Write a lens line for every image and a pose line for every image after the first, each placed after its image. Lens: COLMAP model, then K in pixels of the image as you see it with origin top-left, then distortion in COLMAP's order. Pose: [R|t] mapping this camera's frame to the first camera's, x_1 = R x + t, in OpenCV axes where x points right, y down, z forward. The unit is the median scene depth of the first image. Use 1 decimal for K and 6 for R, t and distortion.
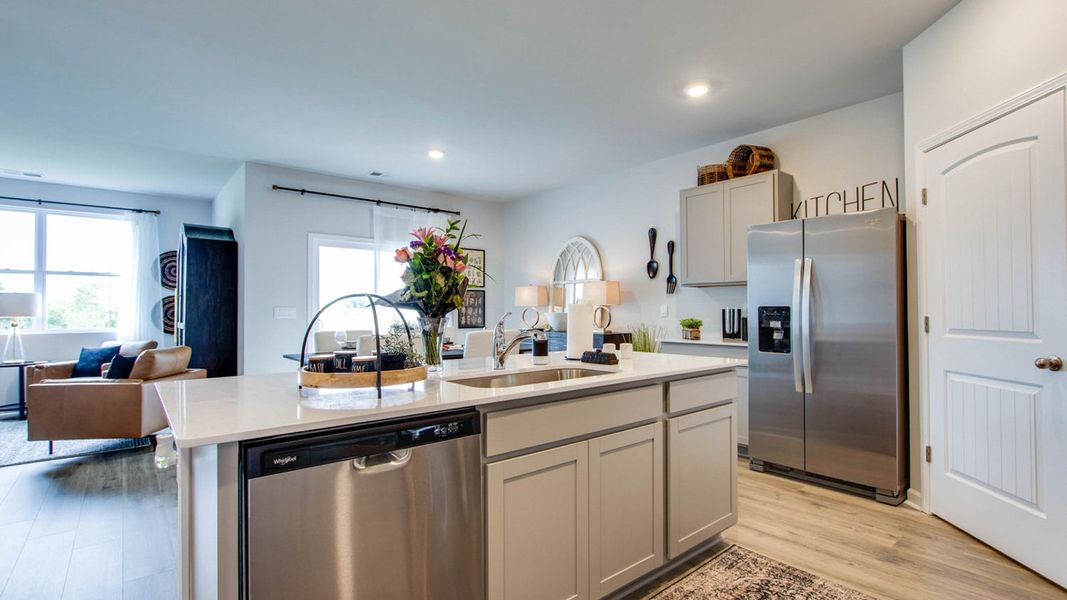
lens RADIAL K [[484.4, 0, 544.6], [0, 484.4, 302.4], [0, 0, 1]] dist [-0.010134, 0.001496]
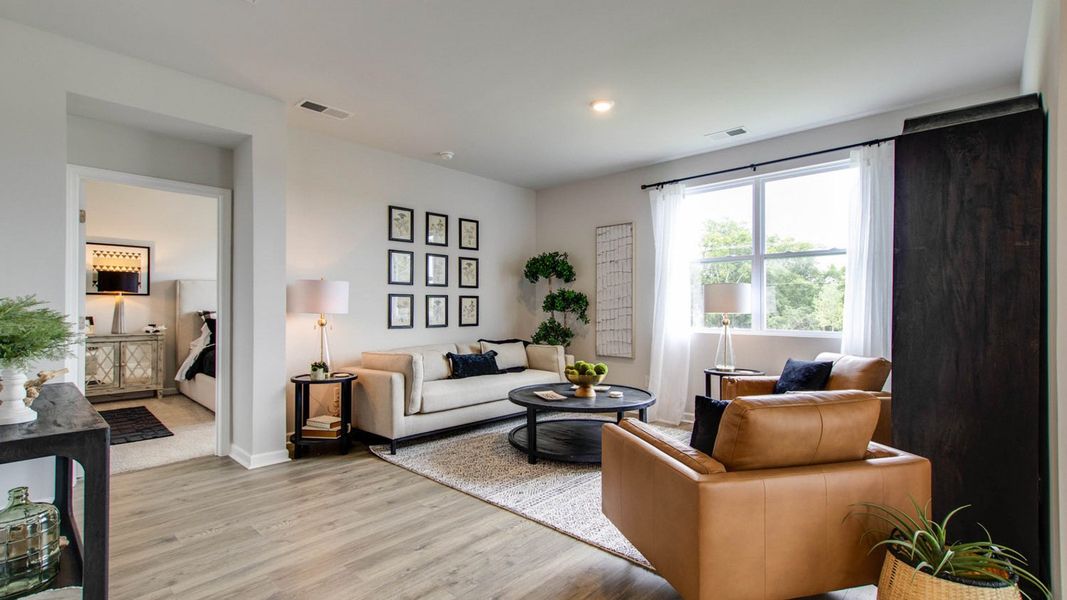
lens RADIAL K [[484.4, 0, 490.0], [0, 484.4, 305.0], [0, 0, 1]] dist [-0.010134, 0.001496]
pose [[0.047625, -0.000470, -0.998865, -0.487163], [0.018772, 0.999824, 0.000425, 0.014367], [0.998689, -0.018771, 0.047626, 0.914889]]
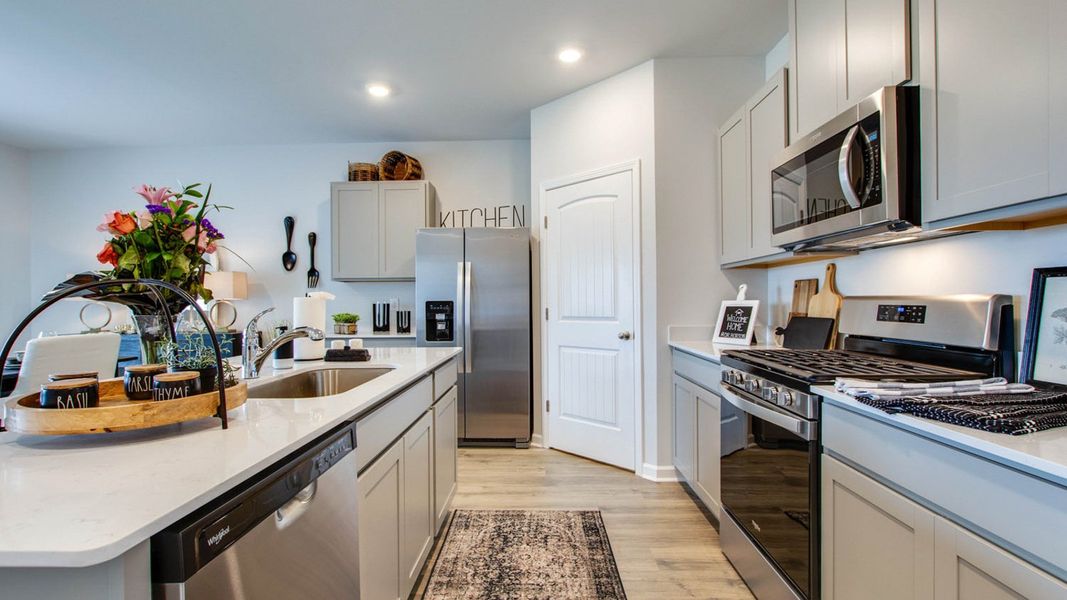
lens RADIAL K [[484.4, 0, 512.2], [0, 484.4, 302.7], [0, 0, 1]] dist [-0.010134, 0.001496]
pose [[0.680211, -0.001240, 0.733015, -0.239777], [-0.006283, 0.999952, 0.007523, 0.002465], [-0.732989, -0.009723, 0.680171, 0.089067]]
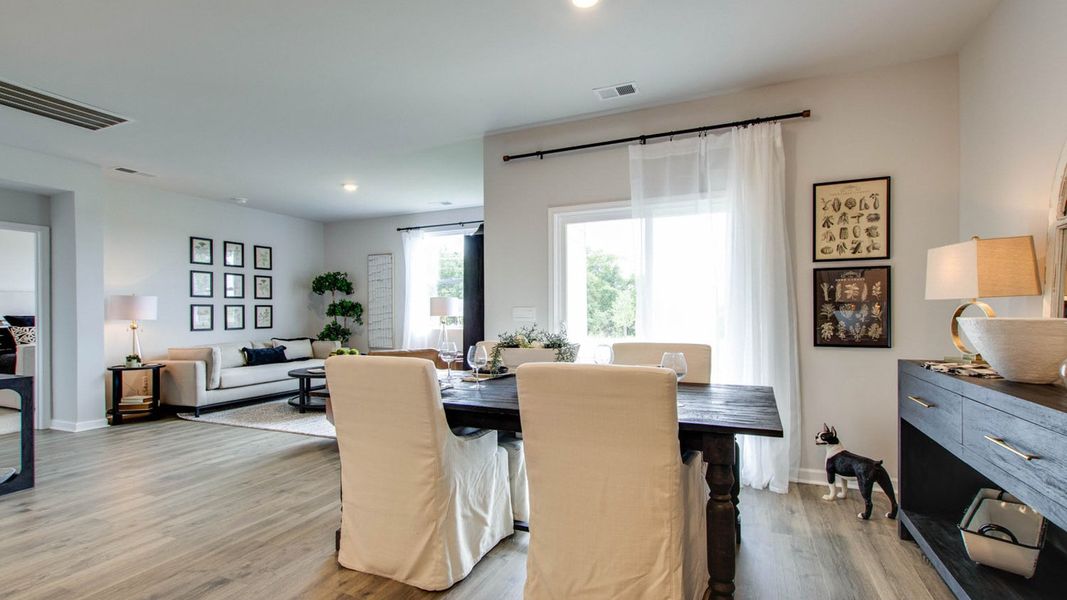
lens RADIAL K [[484.4, 0, 530.1], [0, 484.4, 312.3], [0, 0, 1]] dist [-0.010134, 0.001496]
pose [[0.449616, 0.003321, -0.893216, 0.268657], [0.023099, 0.999615, 0.015344, 0.009221], [0.892923, -0.027531, 0.449366, 1.010320]]
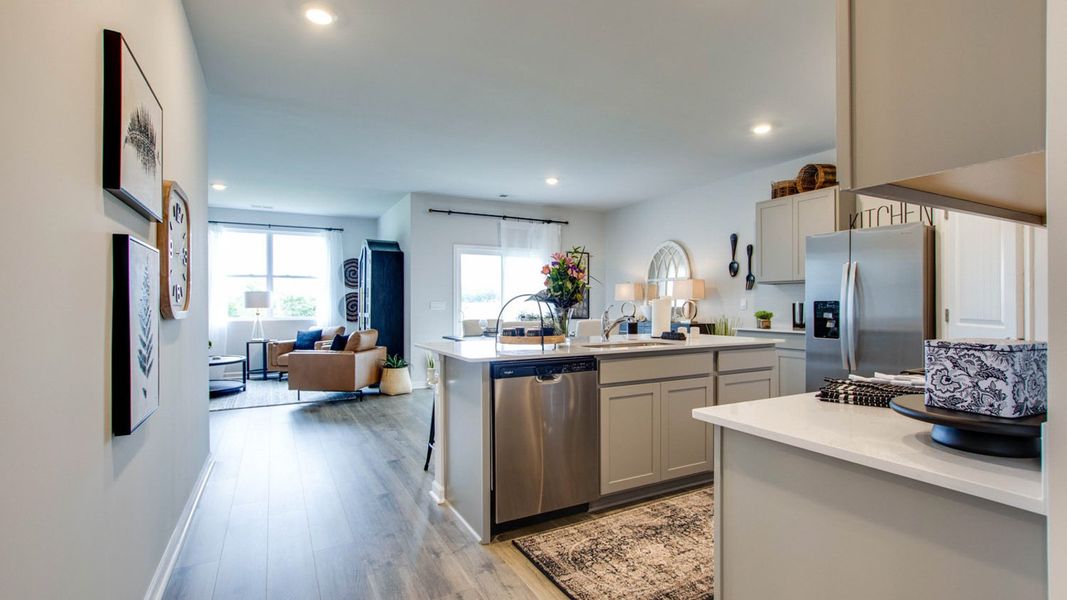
lens RADIAL K [[484.4, 0, 537.4], [0, 484.4, 302.8], [0, 0, 1]] dist [-0.010134, 0.001496]
pose [[0.976281, 0.001153, -0.216505, 0.018611], [0.001705, 0.999914, 0.013015, -0.004249], [0.216501, -0.013076, 0.976195, -0.351870]]
